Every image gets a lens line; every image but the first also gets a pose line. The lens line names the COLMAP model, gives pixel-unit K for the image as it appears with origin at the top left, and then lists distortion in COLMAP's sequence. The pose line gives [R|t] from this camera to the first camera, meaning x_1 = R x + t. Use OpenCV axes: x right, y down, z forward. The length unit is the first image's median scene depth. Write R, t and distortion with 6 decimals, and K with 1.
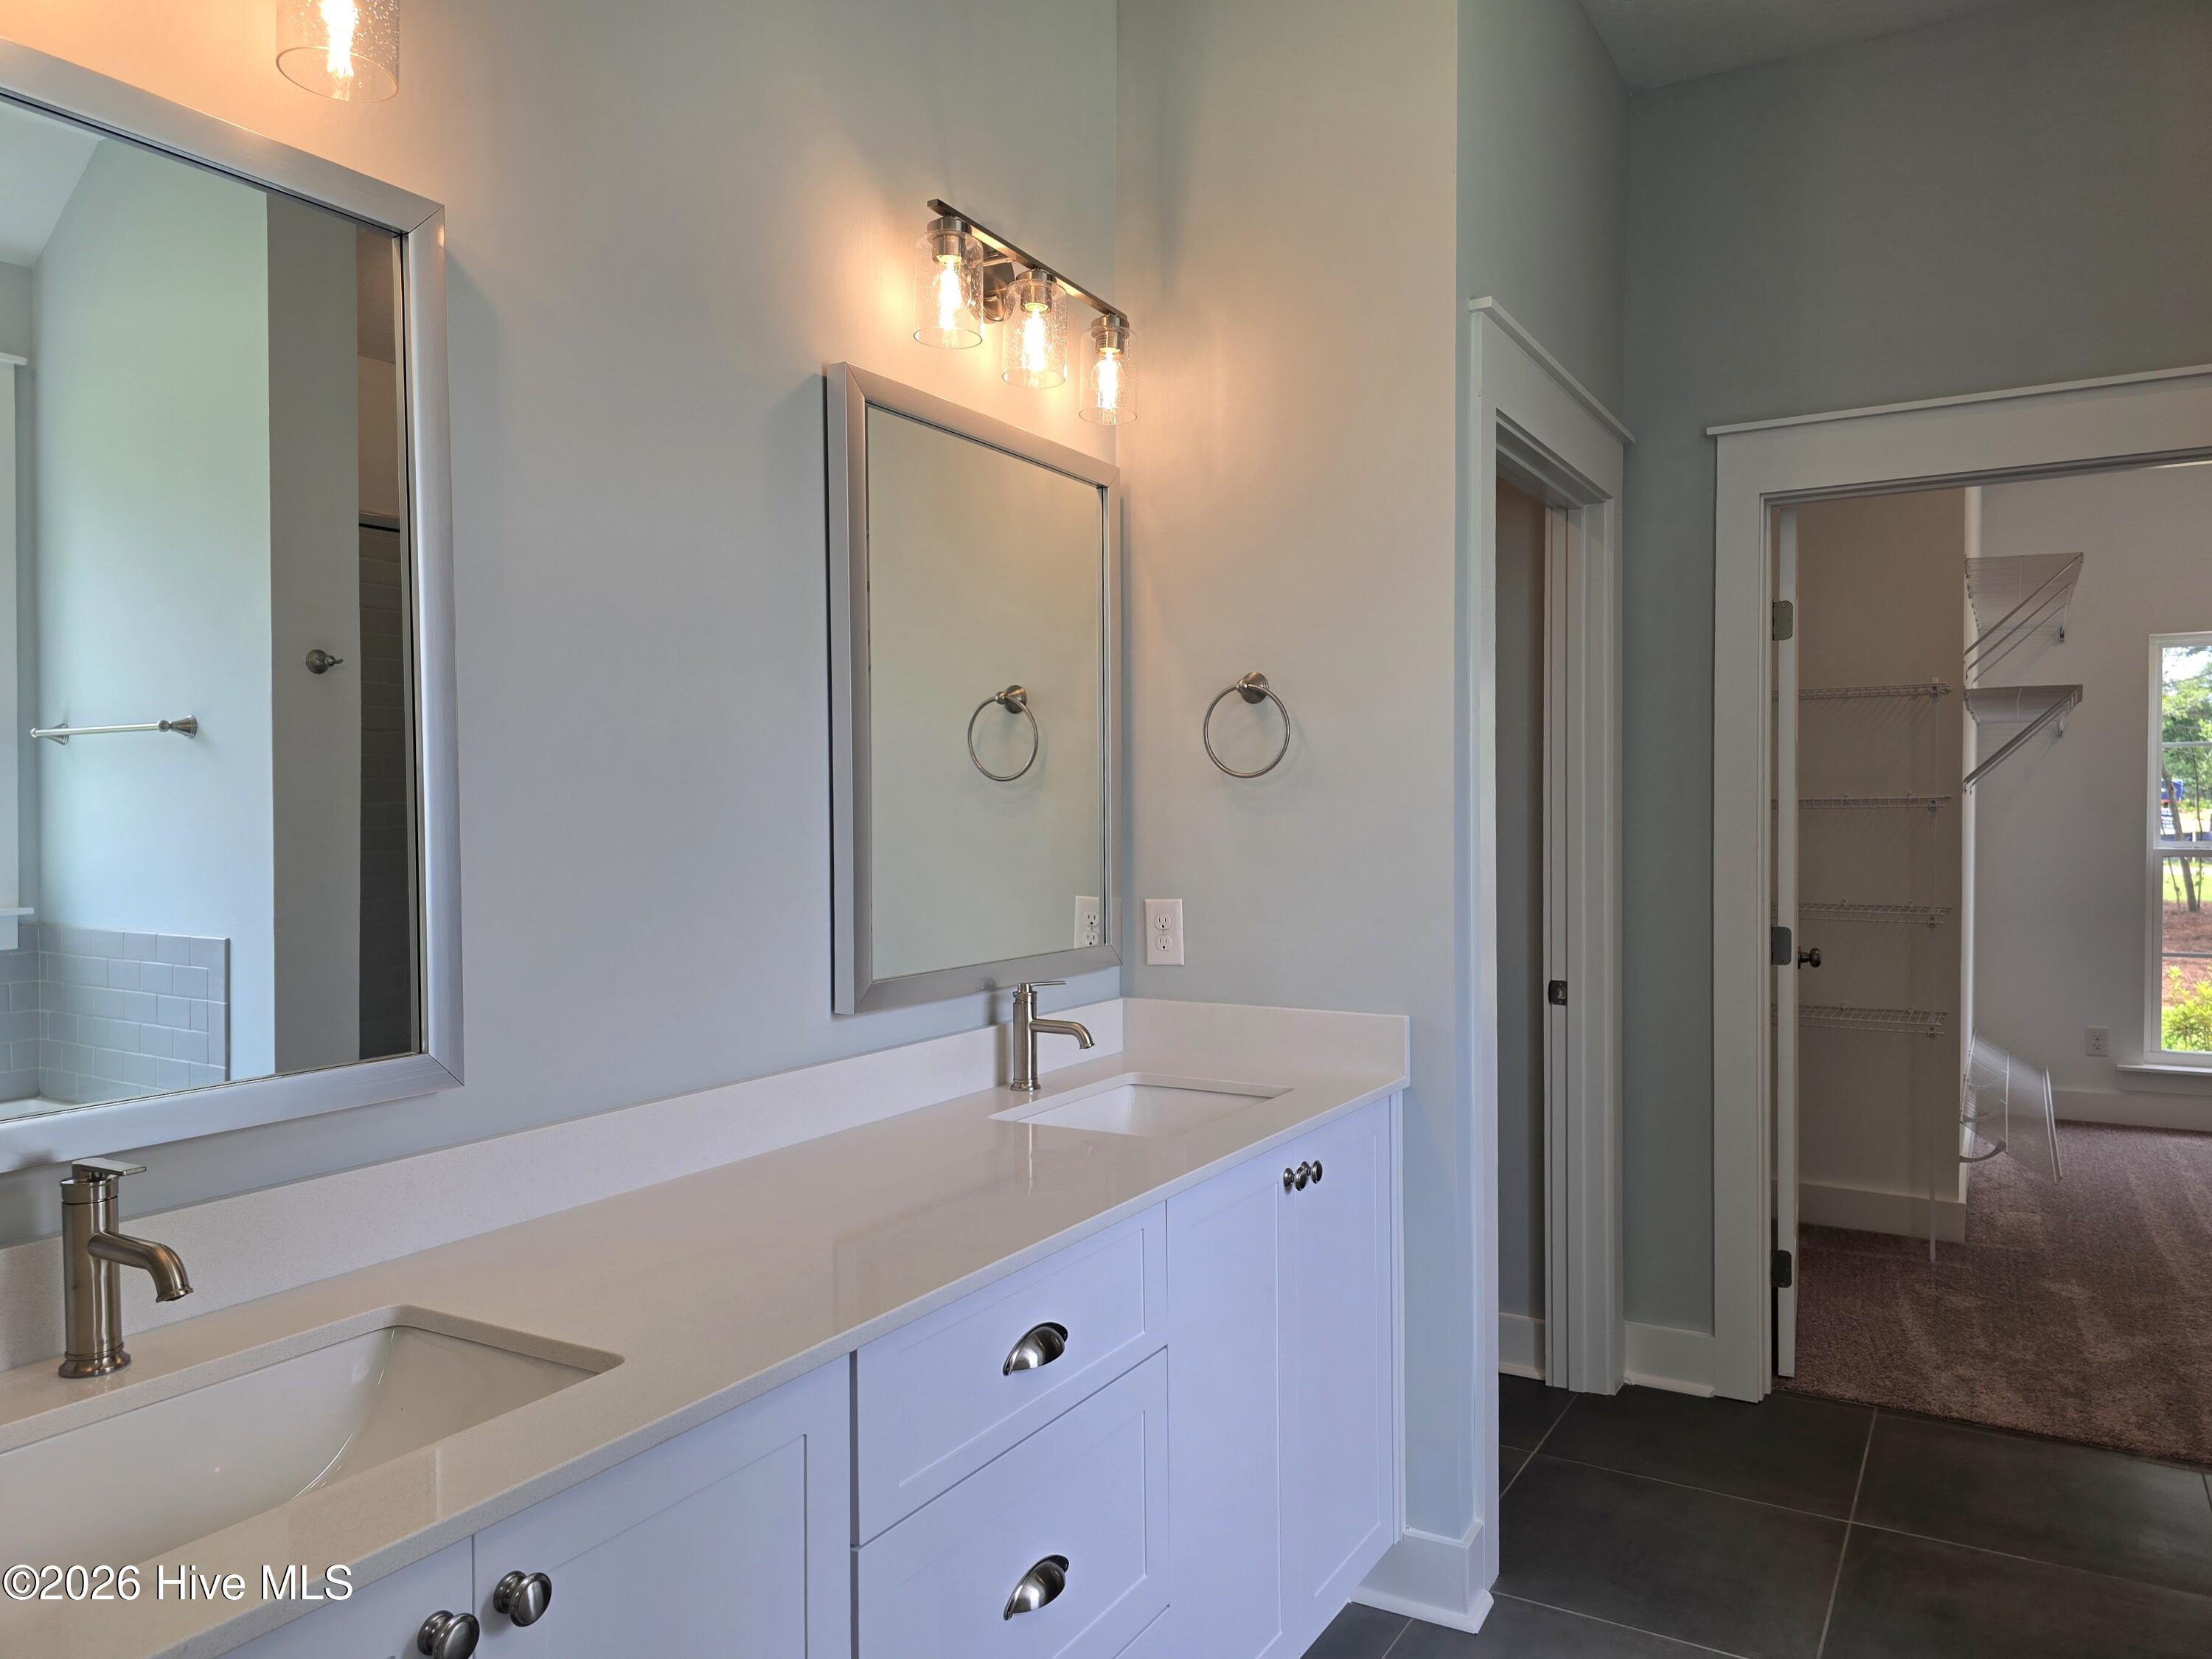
lens RADIAL K [[1486.1, 0, 1114.3], [0, 1486.1, 833.4], [0, 0, 1]] dist [0.076696, -0.068159]
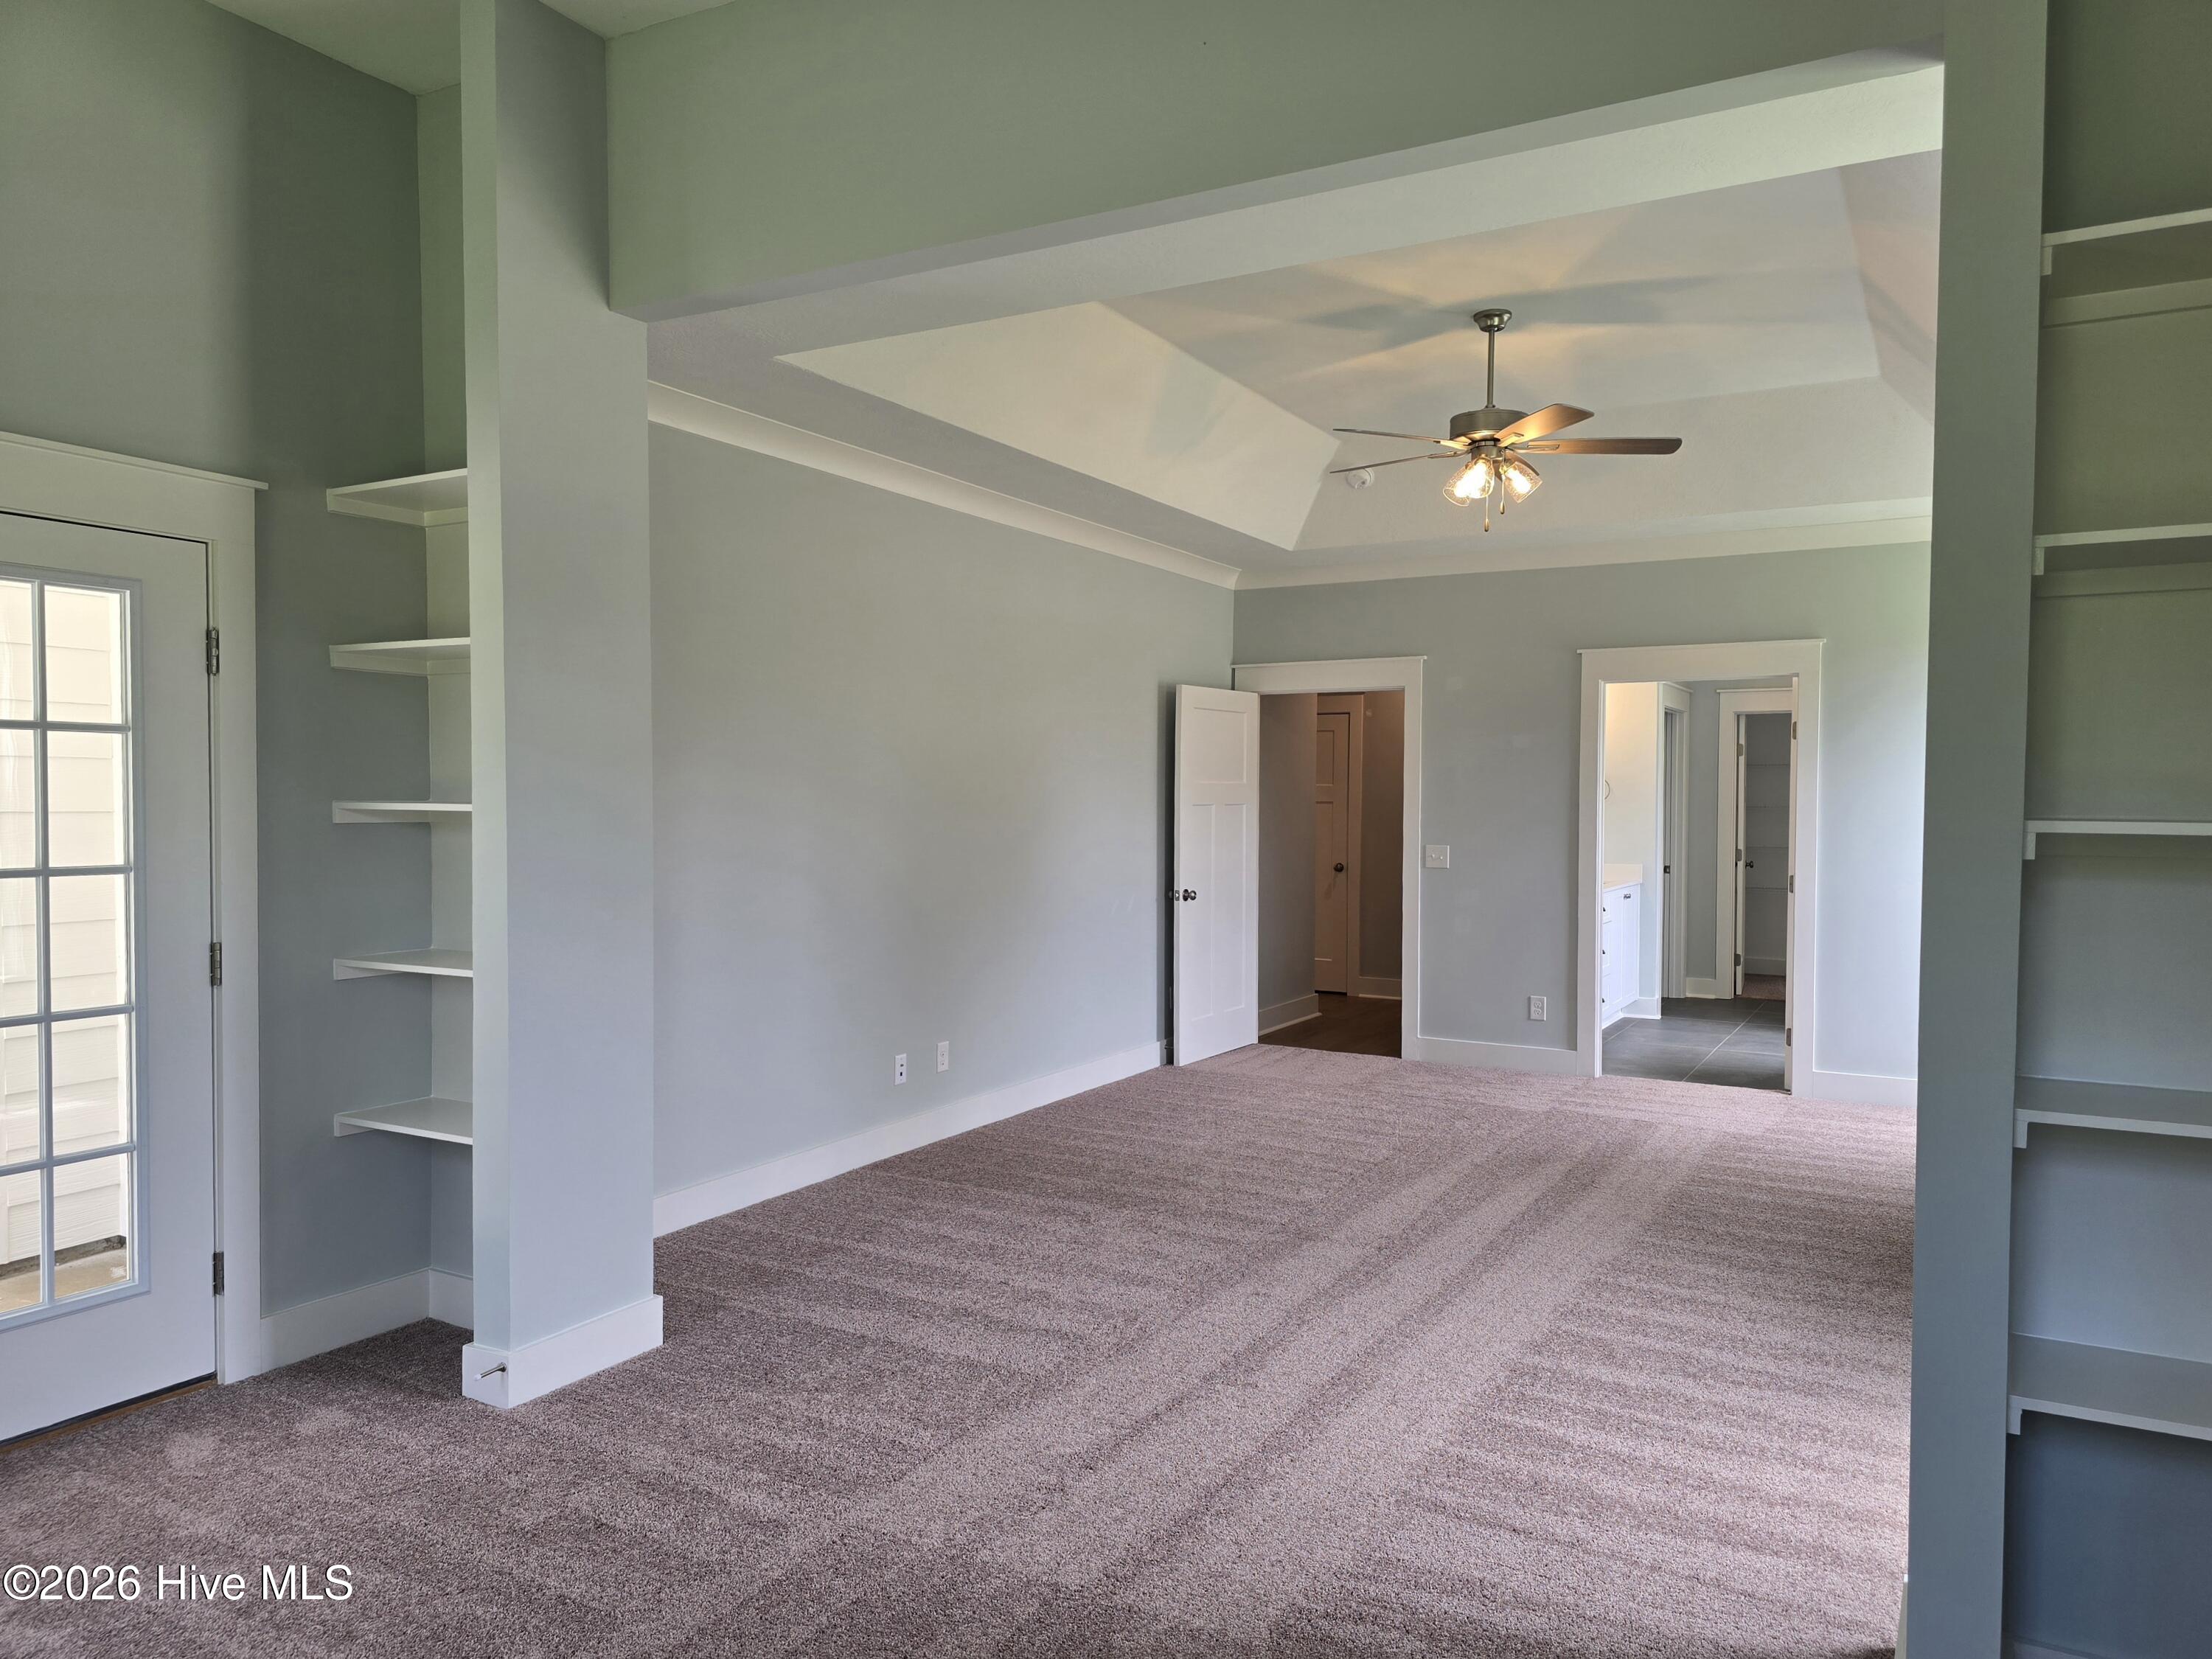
lens RADIAL K [[1486.1, 0, 1114.3], [0, 1486.1, 833.4], [0, 0, 1]] dist [0.076696, -0.068159]
pose [[0.999707, 0.006498, 0.023317, -0.875614], [-0.006596, 0.999970, 0.004154, 0.036419], [-0.023289, -0.004307, 0.999719, -1.974197]]
